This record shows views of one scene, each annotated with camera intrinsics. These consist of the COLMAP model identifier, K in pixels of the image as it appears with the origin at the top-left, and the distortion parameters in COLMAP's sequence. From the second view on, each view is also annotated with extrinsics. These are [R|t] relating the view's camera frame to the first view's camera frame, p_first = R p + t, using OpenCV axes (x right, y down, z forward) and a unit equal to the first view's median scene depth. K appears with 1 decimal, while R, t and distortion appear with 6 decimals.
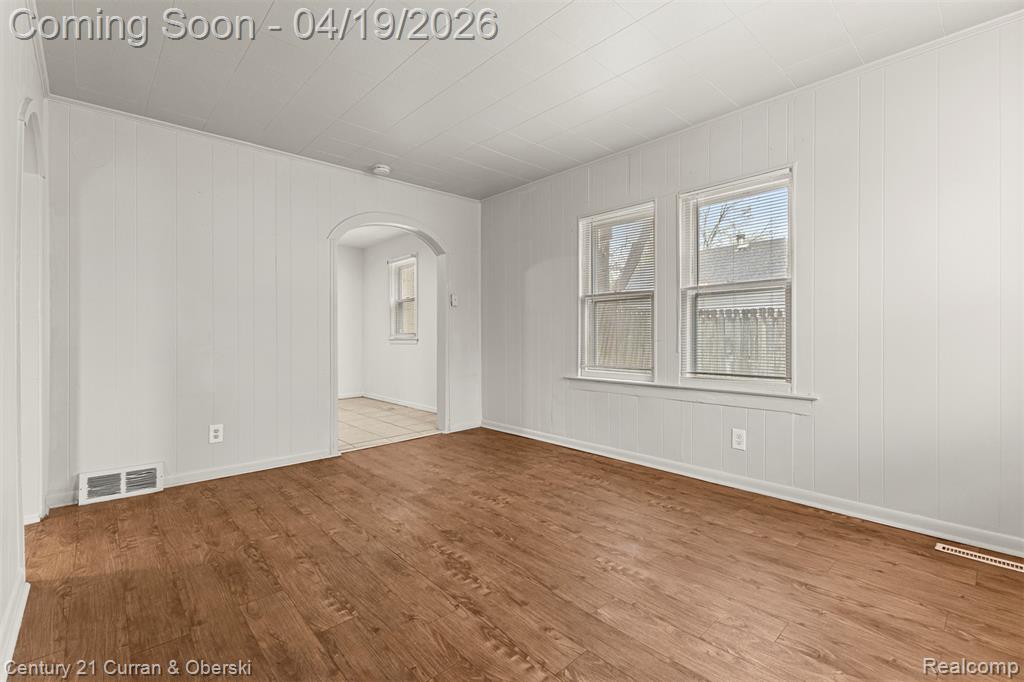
lens RADIAL K [[443.4, 0, 510.7], [0, 443.4, 343.3], [0, 0, 1]] dist [0.011589, -0.003136]
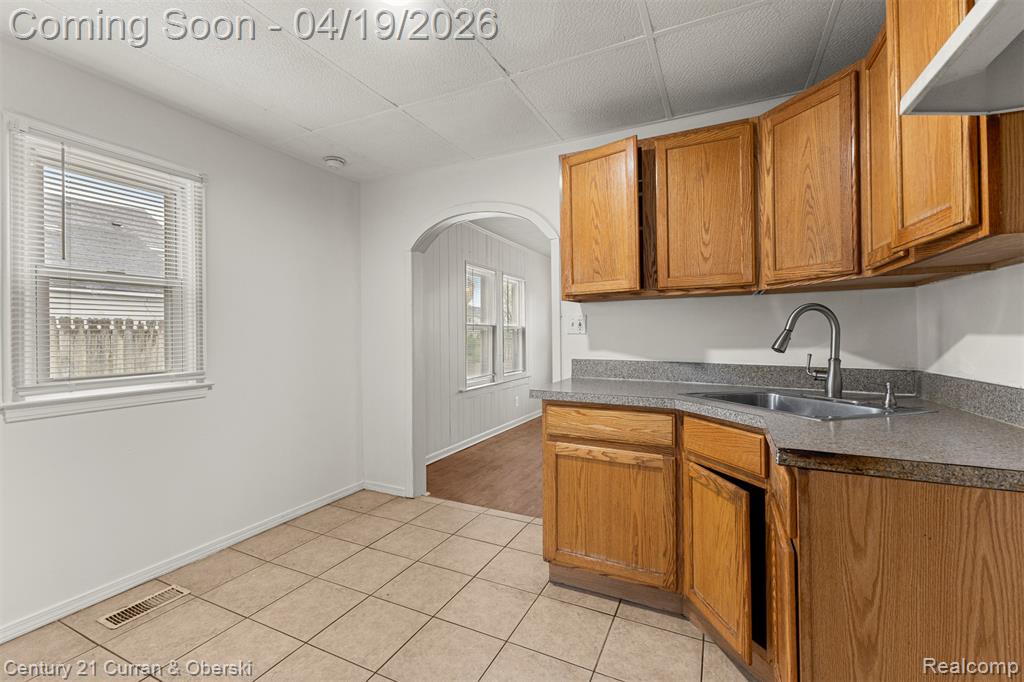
lens RADIAL K [[443.4, 0, 510.5], [0, 443.4, 331.1], [0, 0, 1]] dist [0.011589, -0.003136]
pose [[-0.373711, 0.013624, 0.927445, -1.498515], [0.020905, 0.999762, -0.006263, -0.108533], [-0.927310, 0.017048, -0.373907, 1.913895]]
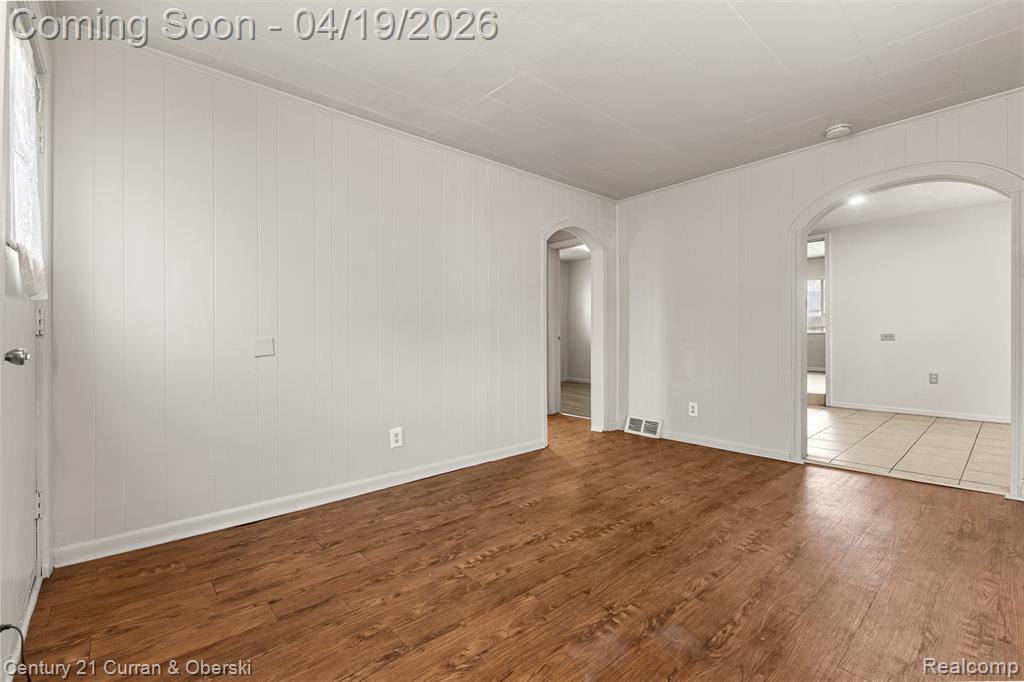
lens RADIAL K [[443.4, 0, 515.2], [0, 443.4, 336.5], [0, 0, 1]] dist [0.011589, -0.003136]
pose [[-0.008548, 0.005523, -0.999948, 0.758622], [-0.007460, 0.999957, 0.005587, -0.015765], [0.999936, 0.007508, -0.008506, 0.581029]]
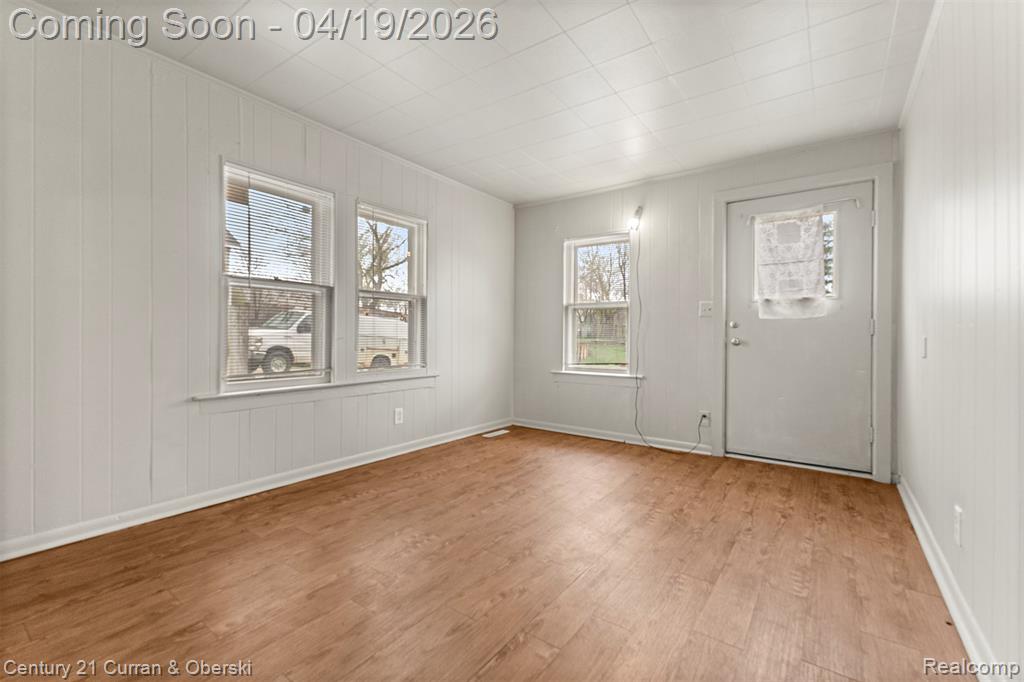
lens RADIAL K [[443.4, 0, 507.9], [0, 443.4, 334.5], [0, 0, 1]] dist [0.011589, -0.003136]
pose [[-0.192998, 0.002387, 0.981196, -0.847025], [0.008114, 0.999967, -0.000836, -0.015488], [-0.981166, 0.007800, -0.193010, 0.991654]]
